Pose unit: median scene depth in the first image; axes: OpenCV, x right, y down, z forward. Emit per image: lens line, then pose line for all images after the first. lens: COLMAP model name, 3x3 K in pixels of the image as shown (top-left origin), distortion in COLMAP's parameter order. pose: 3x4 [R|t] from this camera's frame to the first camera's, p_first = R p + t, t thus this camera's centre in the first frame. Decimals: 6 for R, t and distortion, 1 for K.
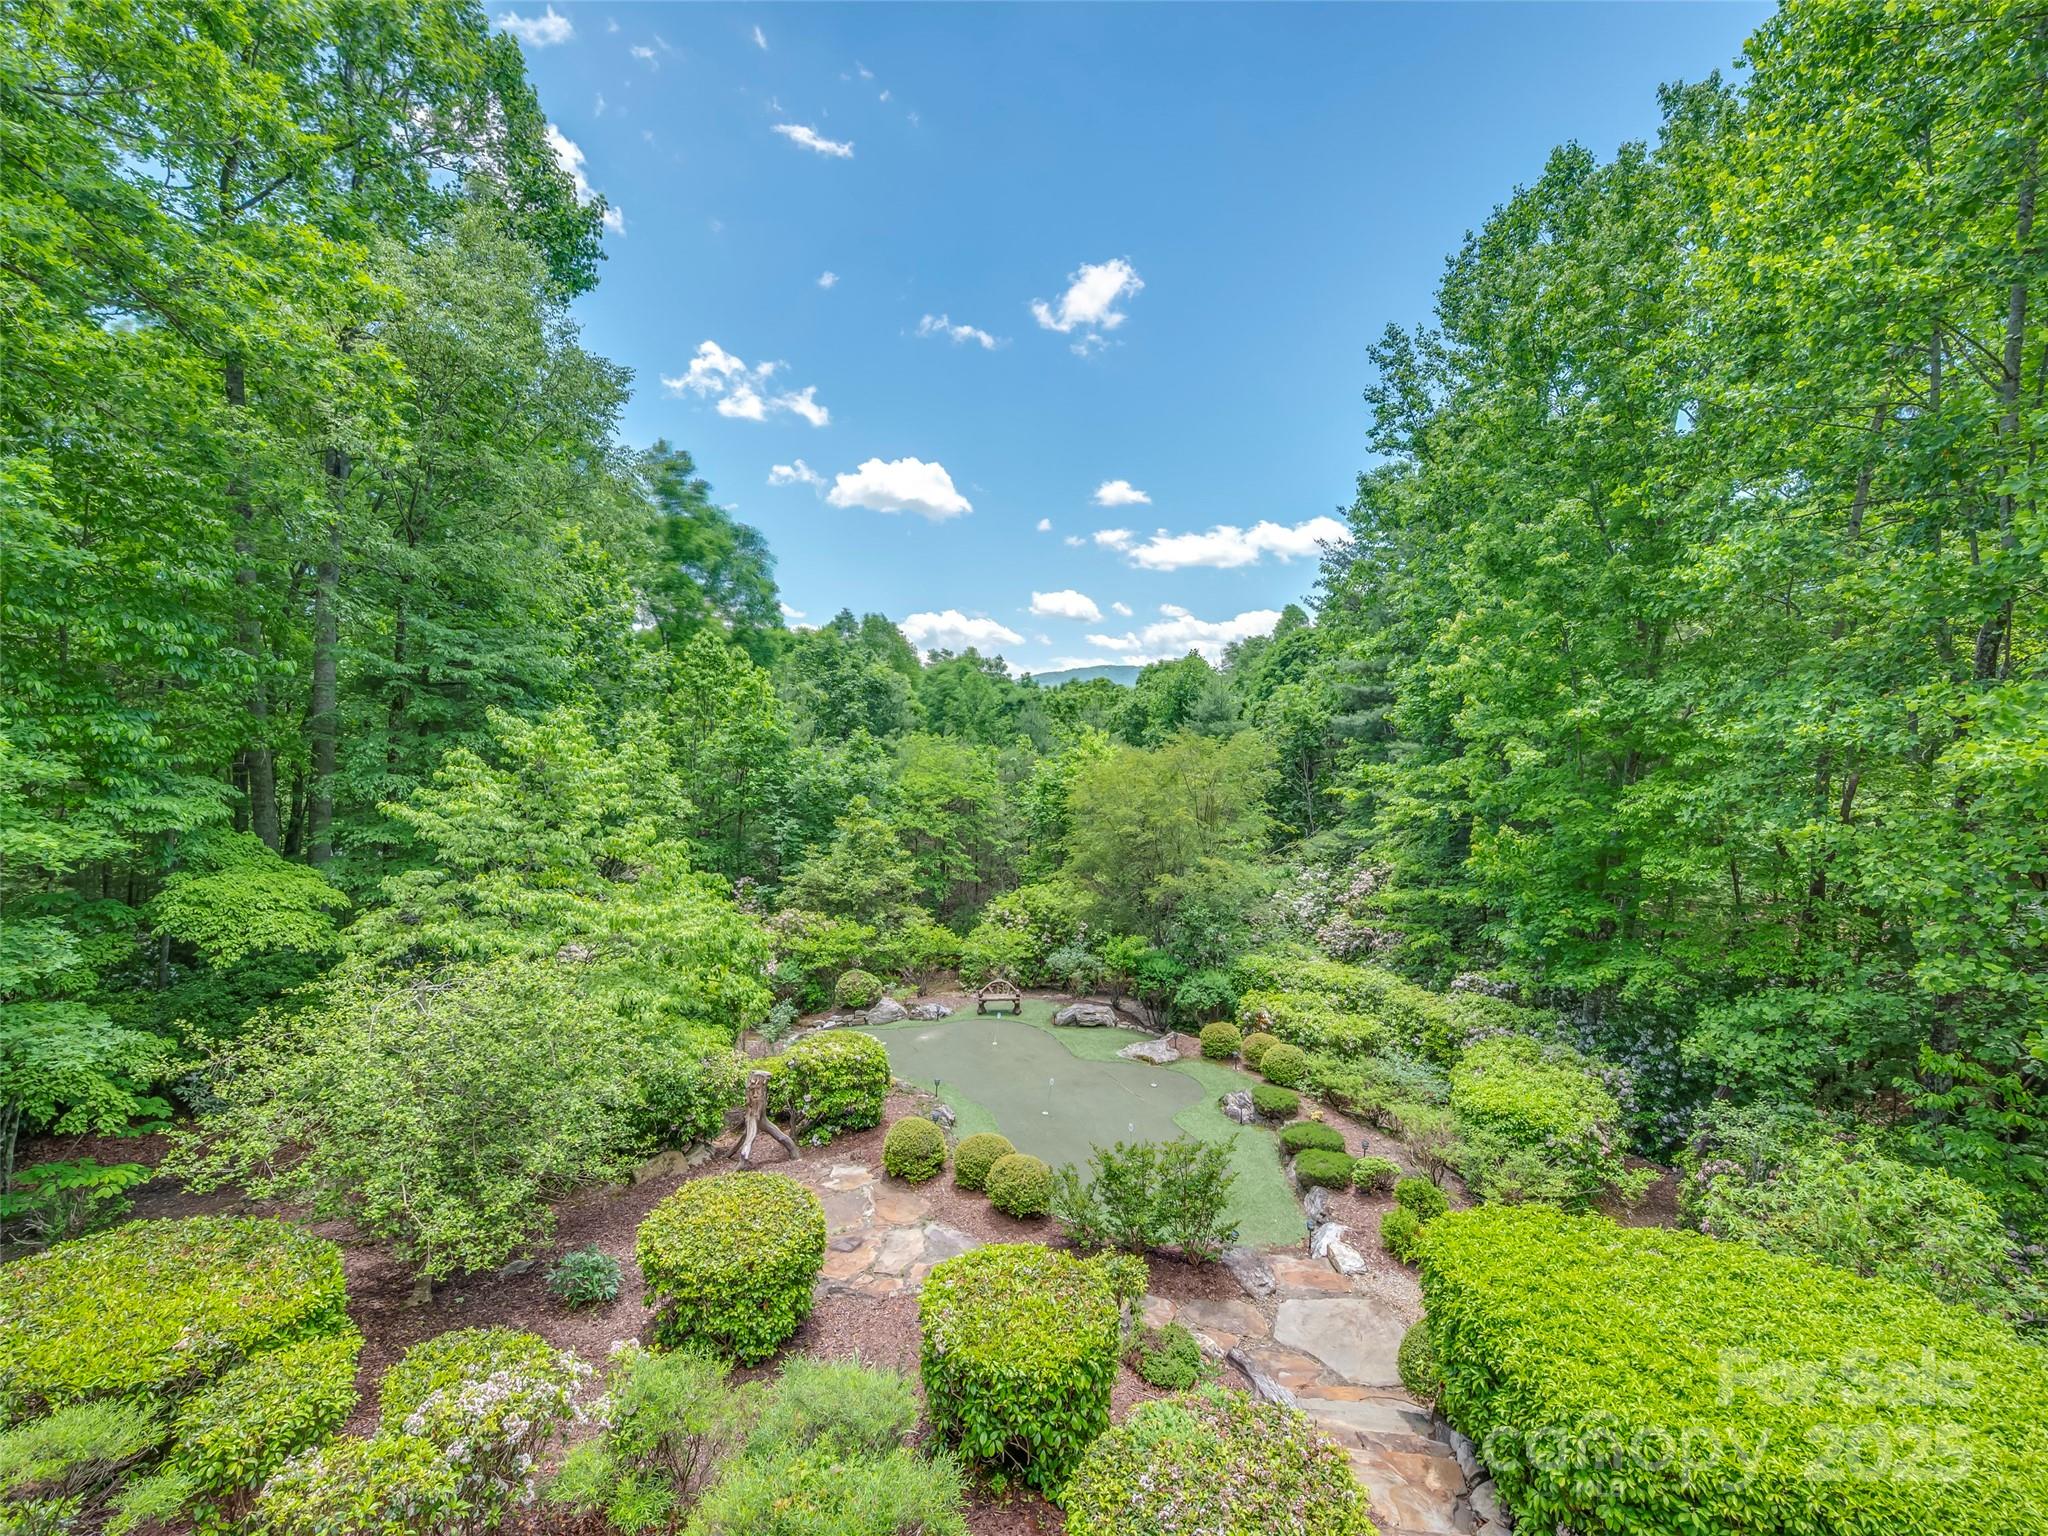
lens RADIAL K [[854.9, 0, 1060.2], [0, 854.9, 793.9], [0, 0, 1]] dist [-0.018874, 0.000862]
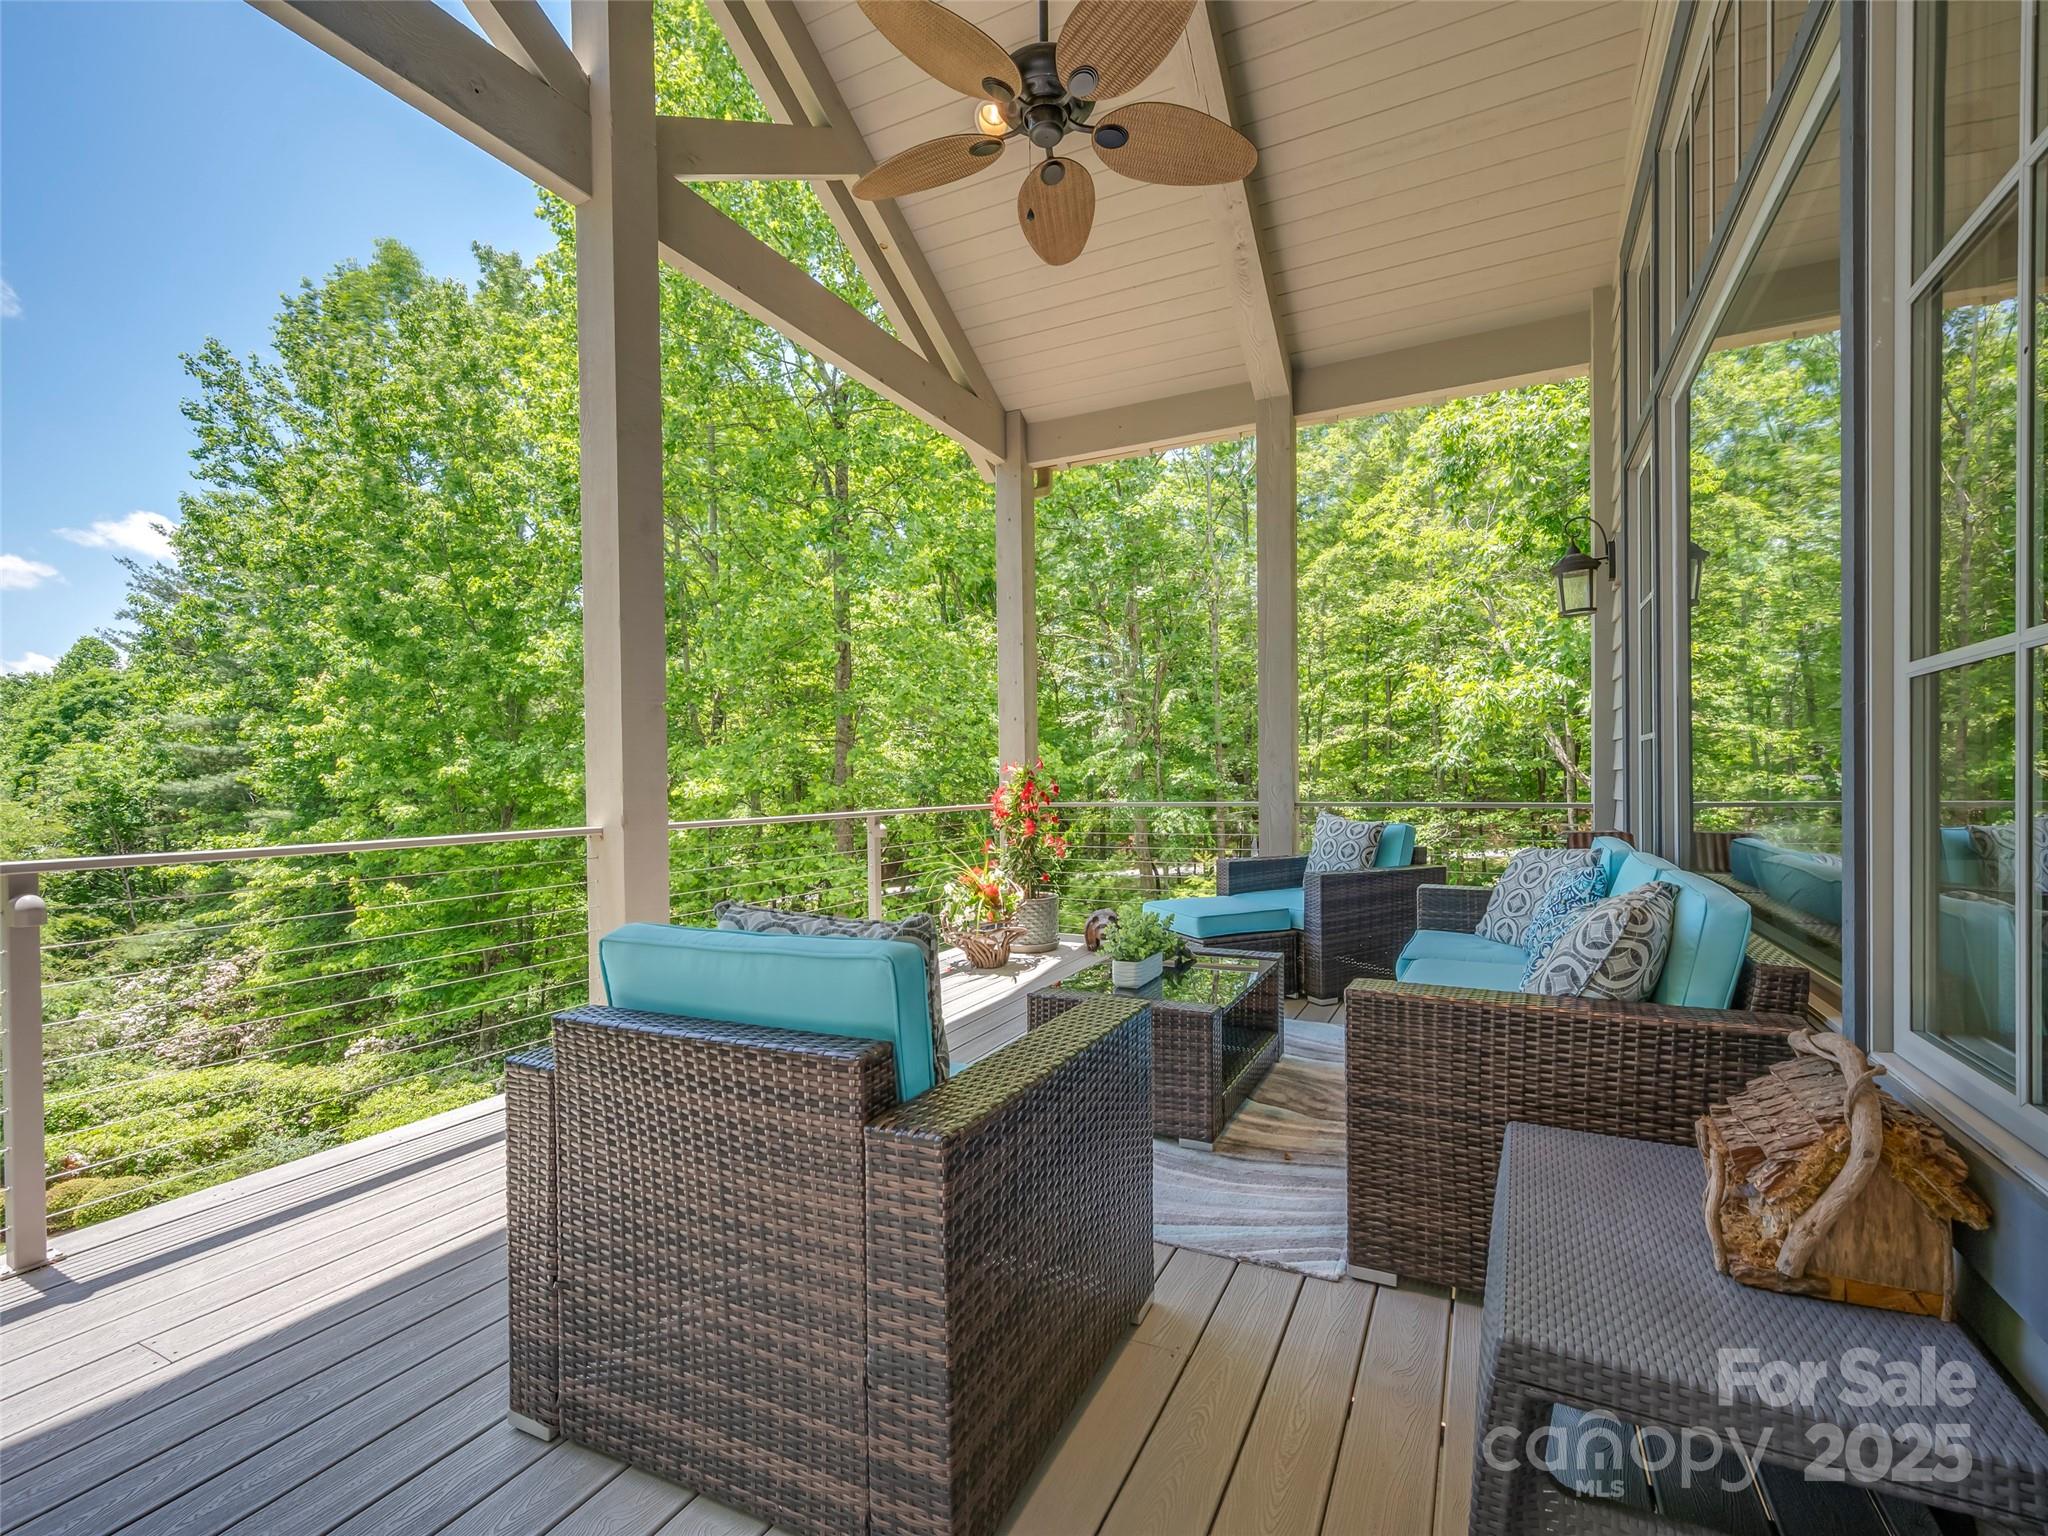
lens RADIAL K [[904.3, 0, 983.1], [0, 904.3, 793.7], [0, 0, 1]] dist [0.013784, 0.000659]
pose [[0.506436, -0.026820, 0.861860, -0.045761], [0.096570, 0.994992, -0.025783, 0.022705], [-0.856853, 0.096287, 0.506490, -0.141790]]
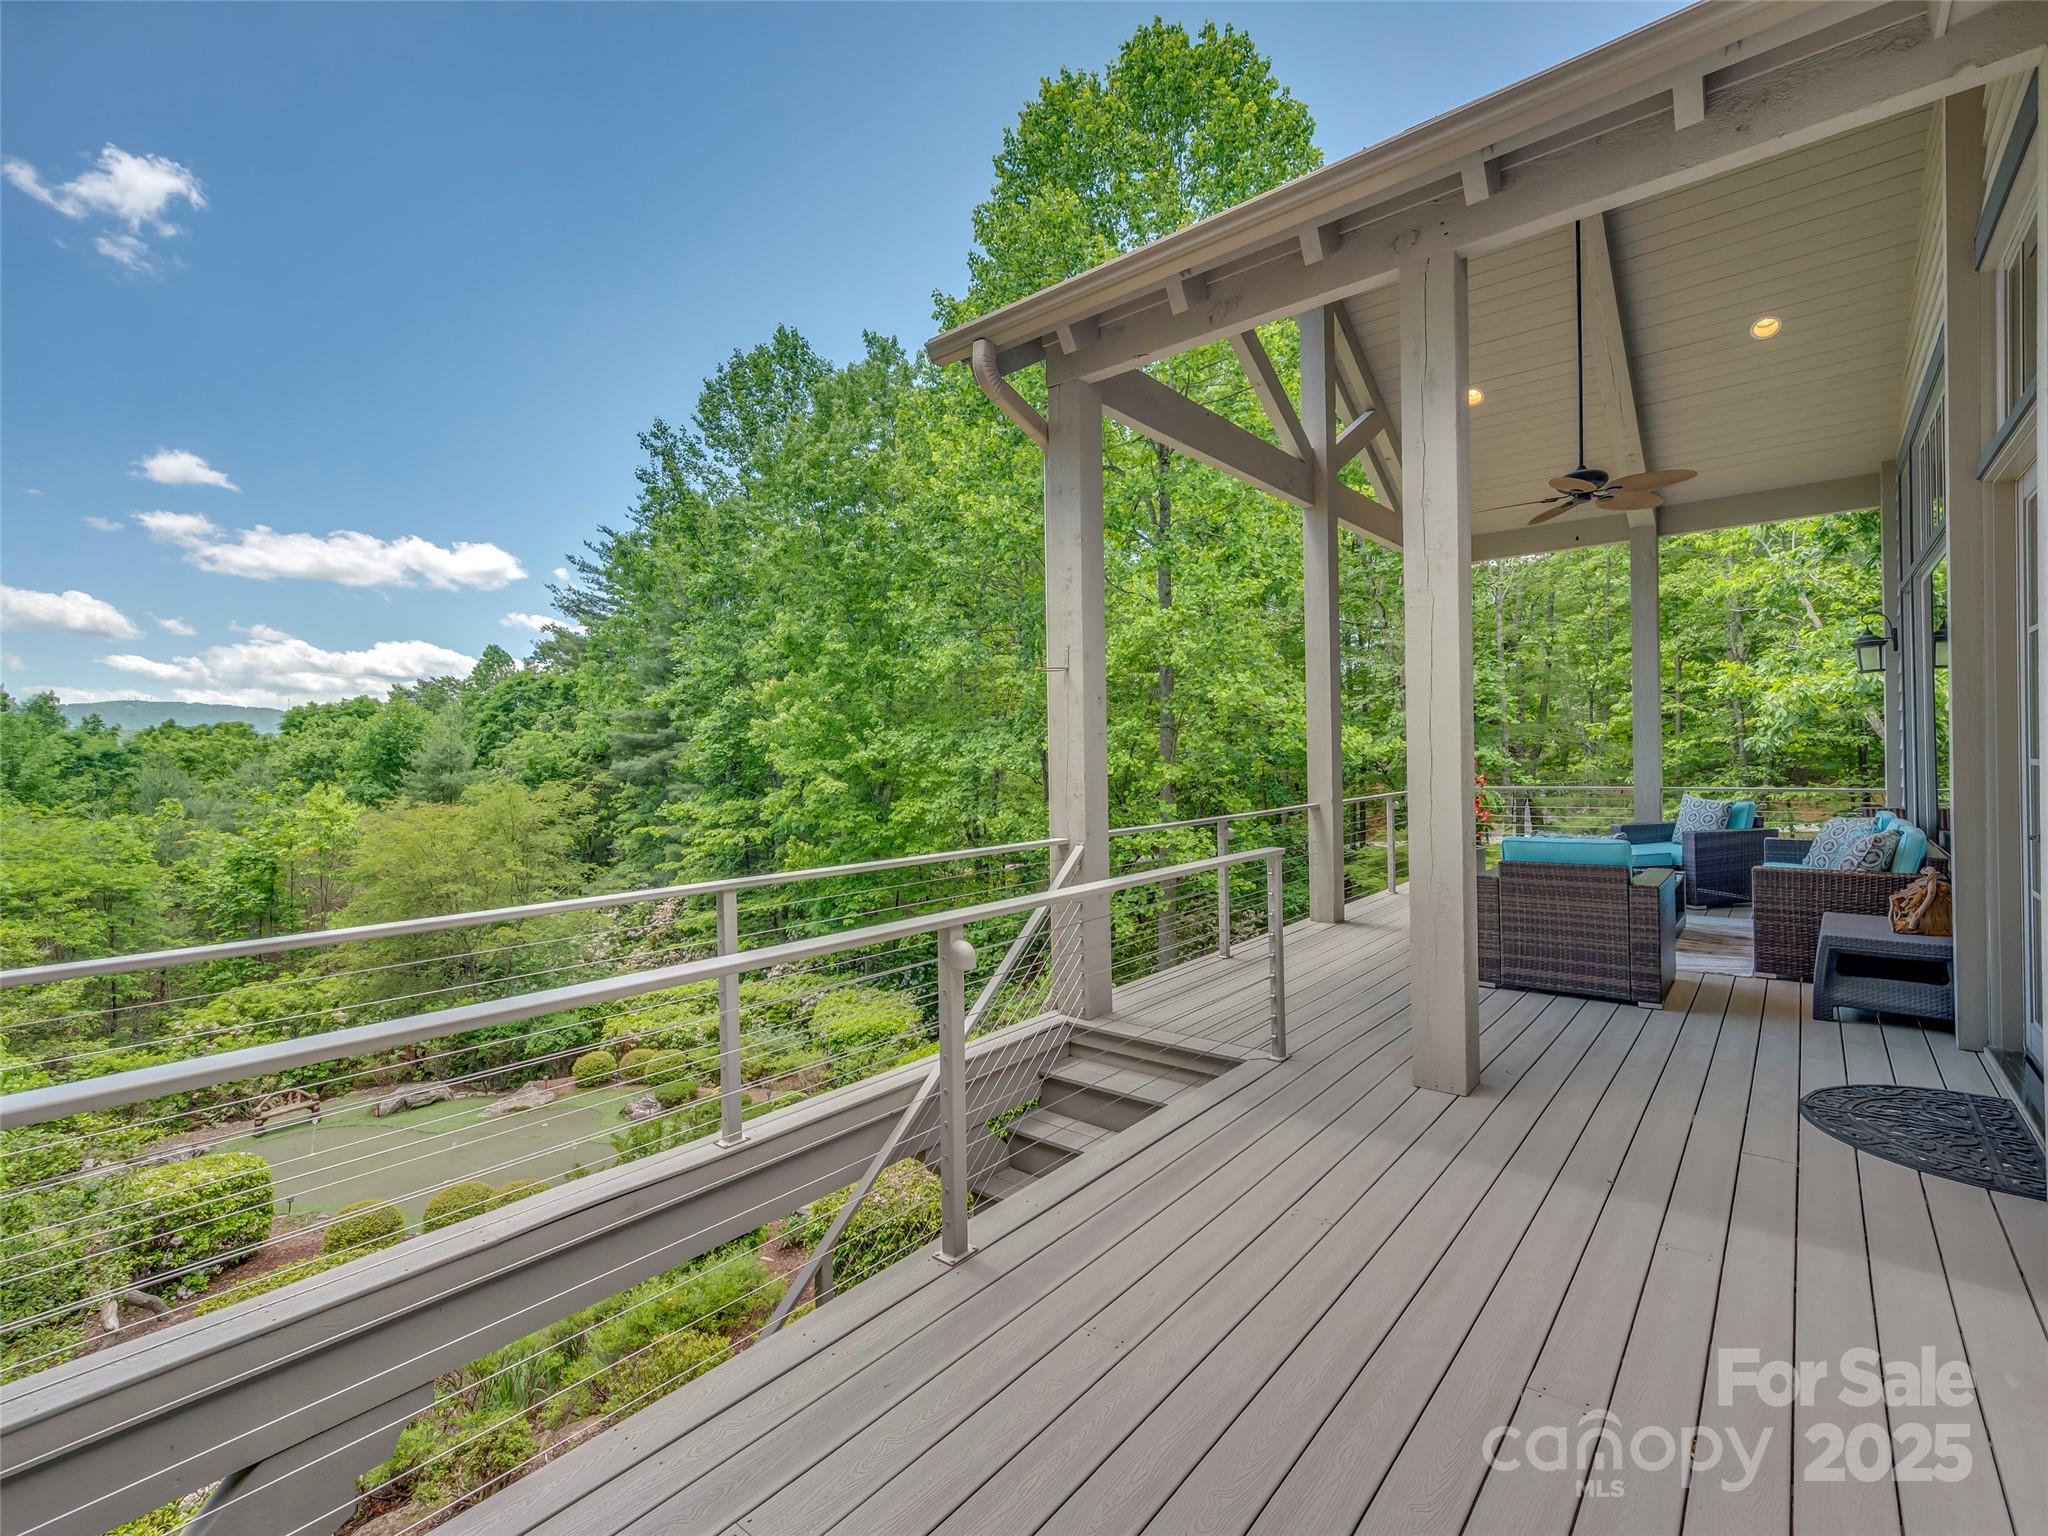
lens RADIAL K [[904.3, 0, 1027.0], [0, 904.3, 764.7], [0, 0, 1]] dist [0.013784, 0.000659]
pose [[0.659900, -0.028278, 0.750821, -0.234388], [0.093102, 0.994668, -0.044366, 0.010556], [-0.745563, 0.099180, 0.659014, -0.143663]]
